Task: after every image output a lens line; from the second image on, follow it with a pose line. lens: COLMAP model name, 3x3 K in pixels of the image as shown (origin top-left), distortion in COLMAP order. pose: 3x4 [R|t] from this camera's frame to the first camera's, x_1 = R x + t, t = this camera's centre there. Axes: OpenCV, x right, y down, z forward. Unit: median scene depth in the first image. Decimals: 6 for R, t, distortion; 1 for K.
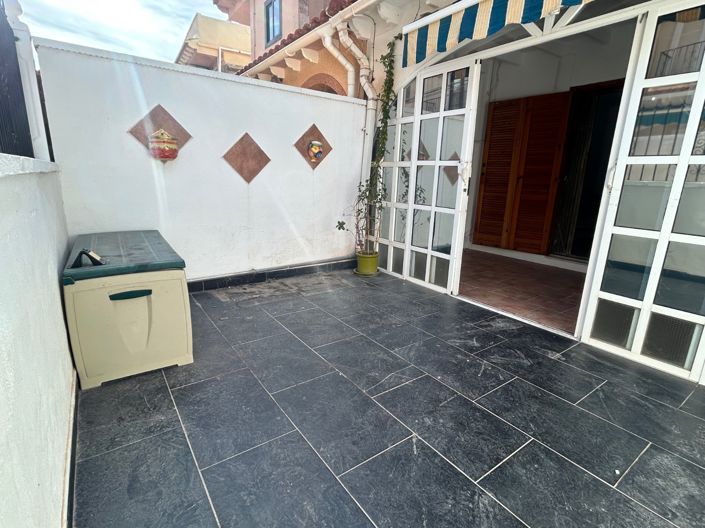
lens RADIAL K [[356.7, 0, 353.7], [0, 356.7, 262.7], [0, 0, 1]] dist [-0.004264, 0.003004]
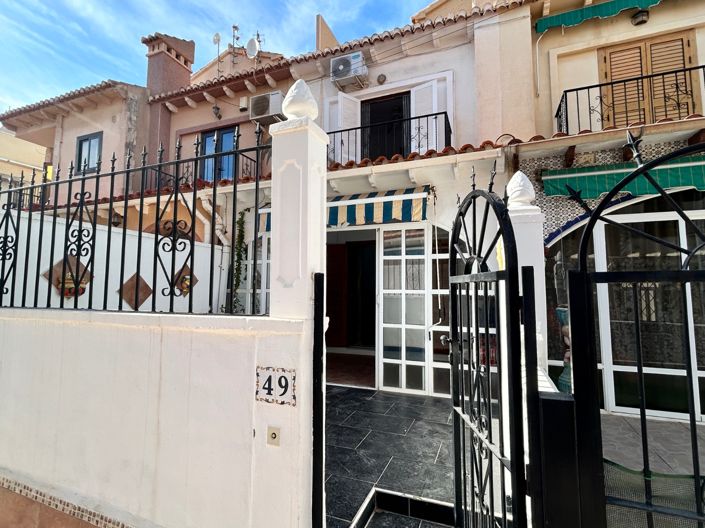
lens RADIAL K [[356.7, 0, 352.4], [0, 356.7, 263.0], [0, 0, 1]] dist [-0.004264, 0.003004]
pose [[0.842665, 0.013468, 0.538269, -0.442537], [0.148344, 0.955191, -0.256133, 0.053480], [-0.517600, 0.295683, 0.802908, -0.547471]]
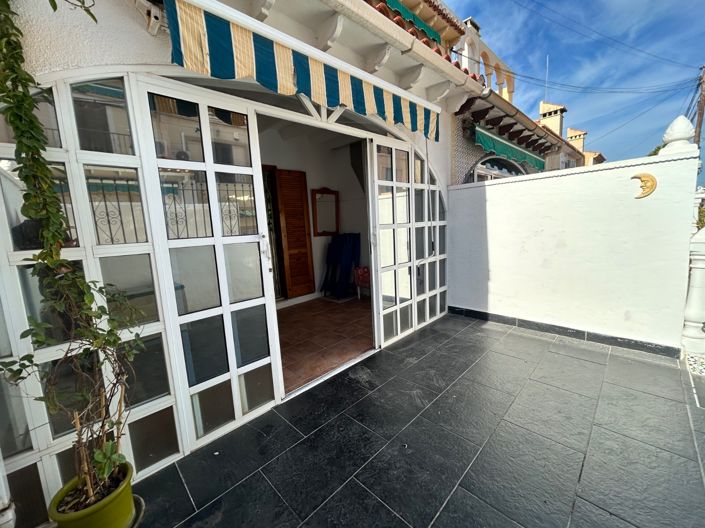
lens RADIAL K [[283.4, 0, 352.2], [0, 283.4, 263.2], [0, 0, 1]] dist [-0.001772, -0.000036]
pose [[-0.154526, -0.161198, 0.974750, -0.413161], [0.281846, 0.938411, 0.199869, -0.372121], [-0.946934, 0.305614, -0.099576, 1.131032]]
